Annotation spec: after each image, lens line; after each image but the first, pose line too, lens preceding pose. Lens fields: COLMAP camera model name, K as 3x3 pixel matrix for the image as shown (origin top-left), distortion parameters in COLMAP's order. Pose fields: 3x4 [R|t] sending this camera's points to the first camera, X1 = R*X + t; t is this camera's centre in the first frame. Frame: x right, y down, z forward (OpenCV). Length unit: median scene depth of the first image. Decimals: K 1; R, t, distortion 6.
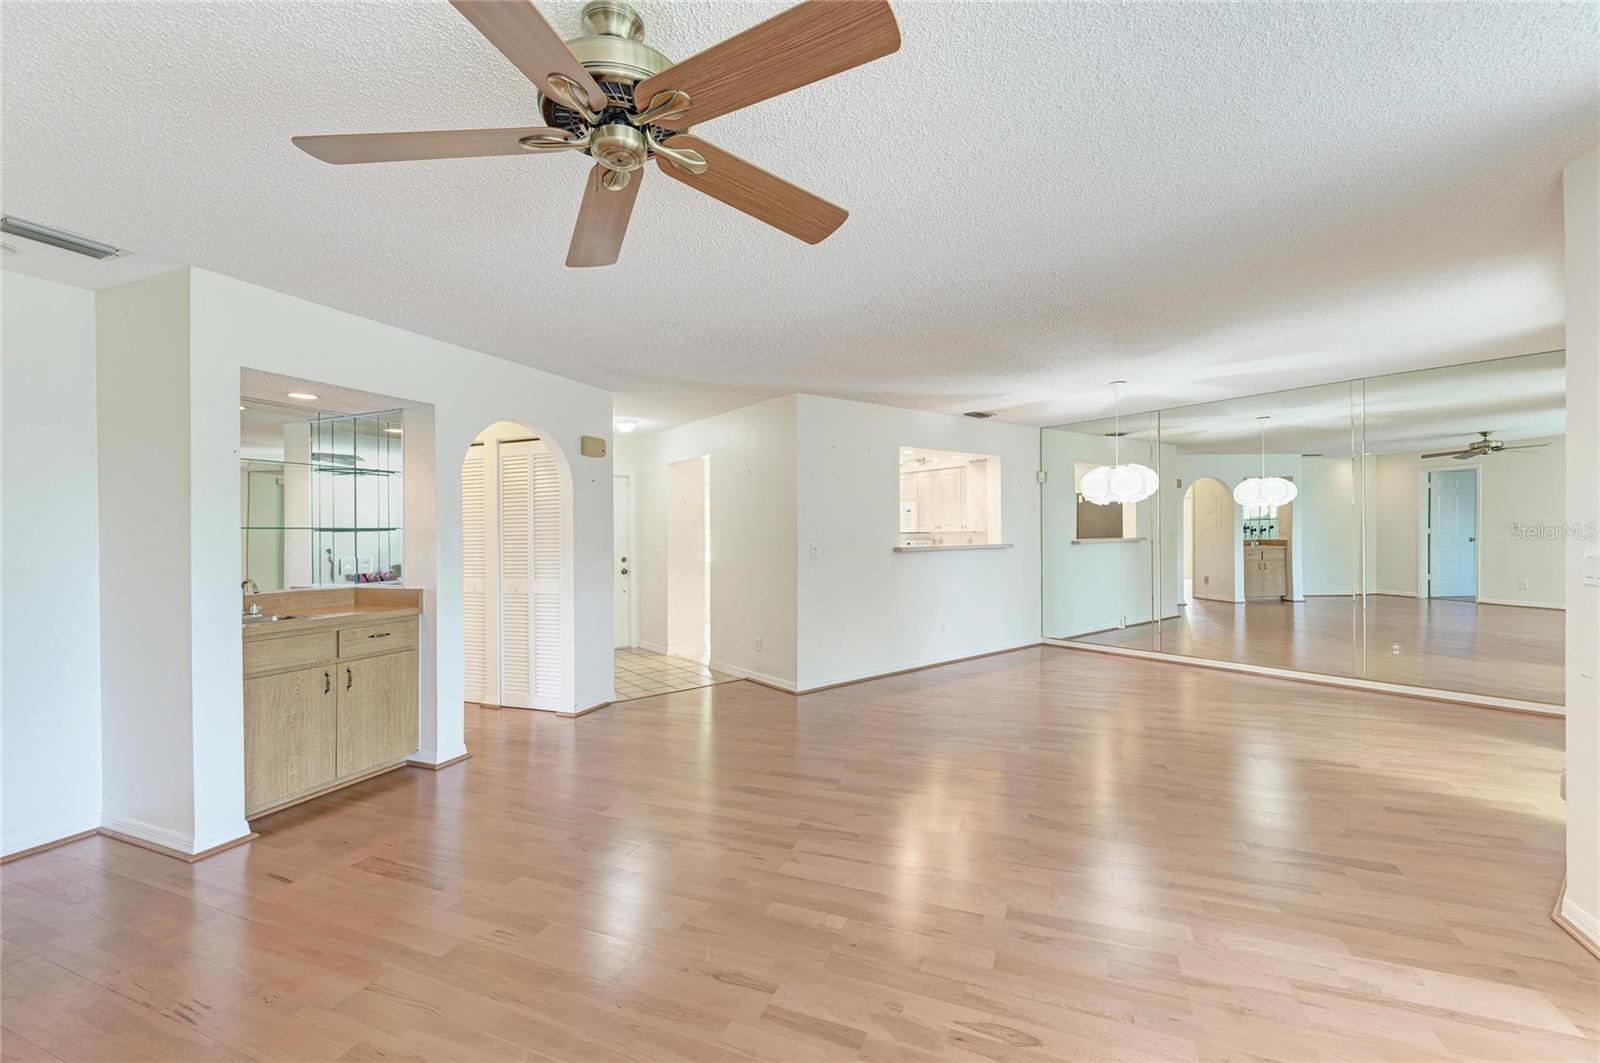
lens RADIAL K [[631.7, 0, 800.0], [0, 631.7, 531.5], [0, 0, 1]] dist [-0.000934, -0.000299]
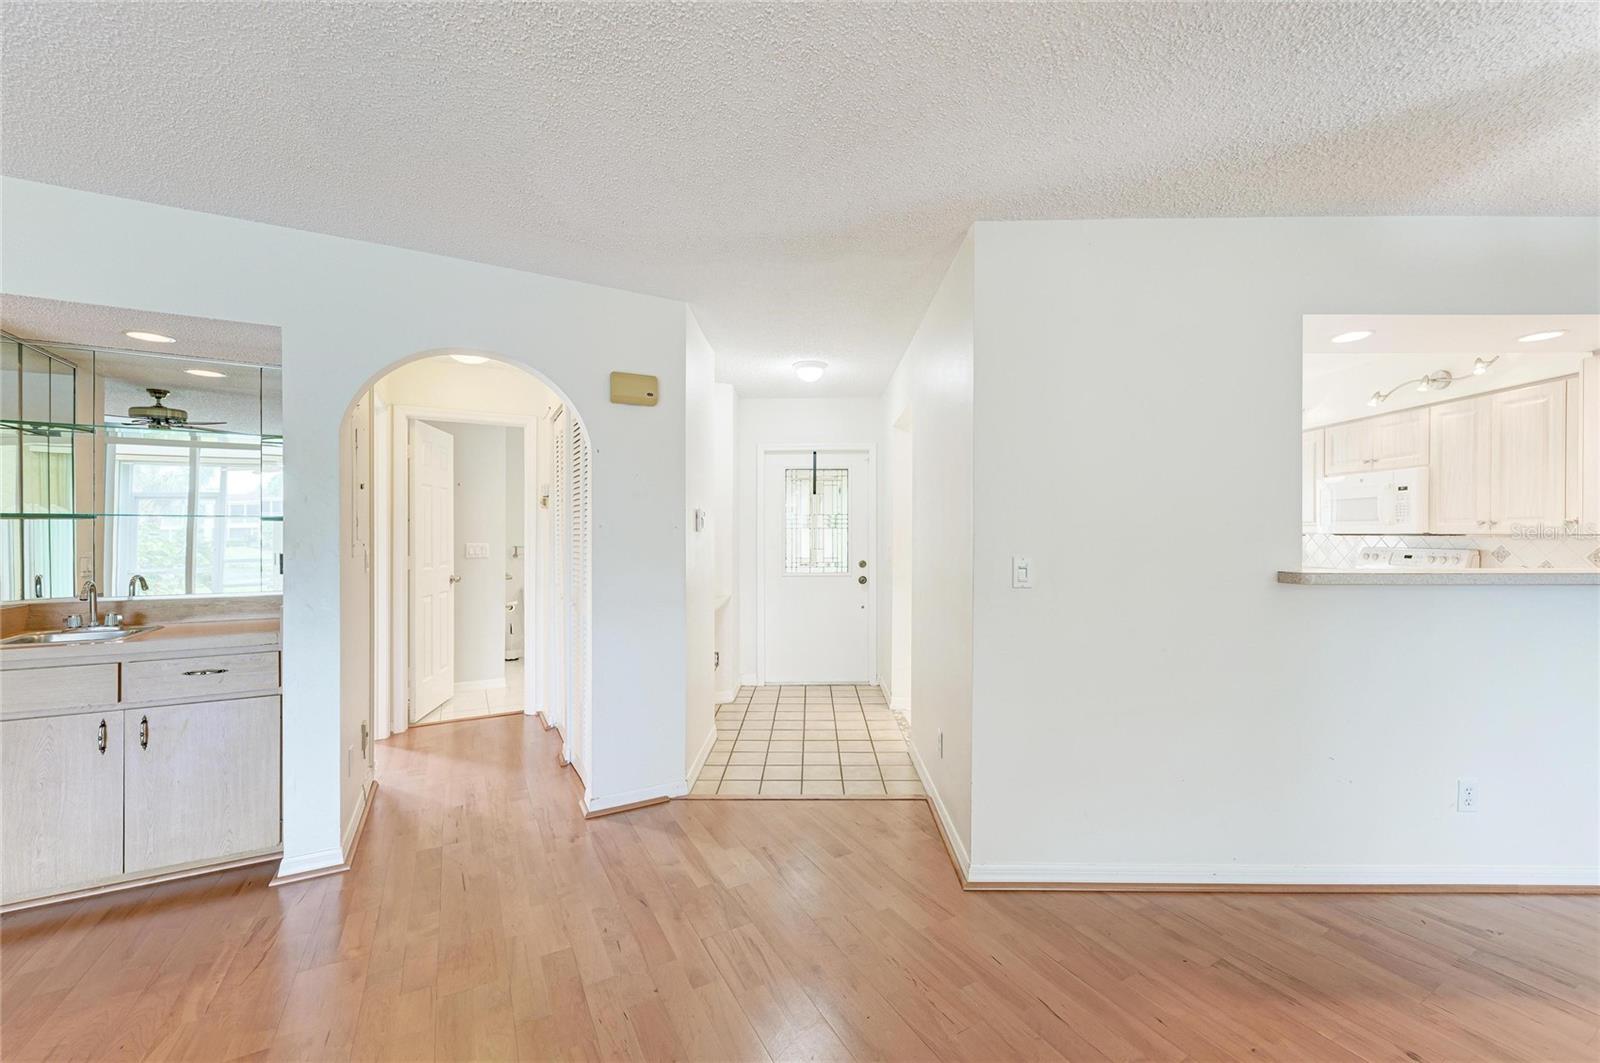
lens RADIAL K [[631.7, 0, 800.0], [0, 631.7, 531.5], [0, 0, 1]] dist [-0.000934, -0.000299]
pose [[0.790602, 0.014000, -0.612170, 0.232533], [-0.009442, 0.999898, 0.010673, -0.001068], [0.612258, -0.002658, 0.790654, 0.759765]]
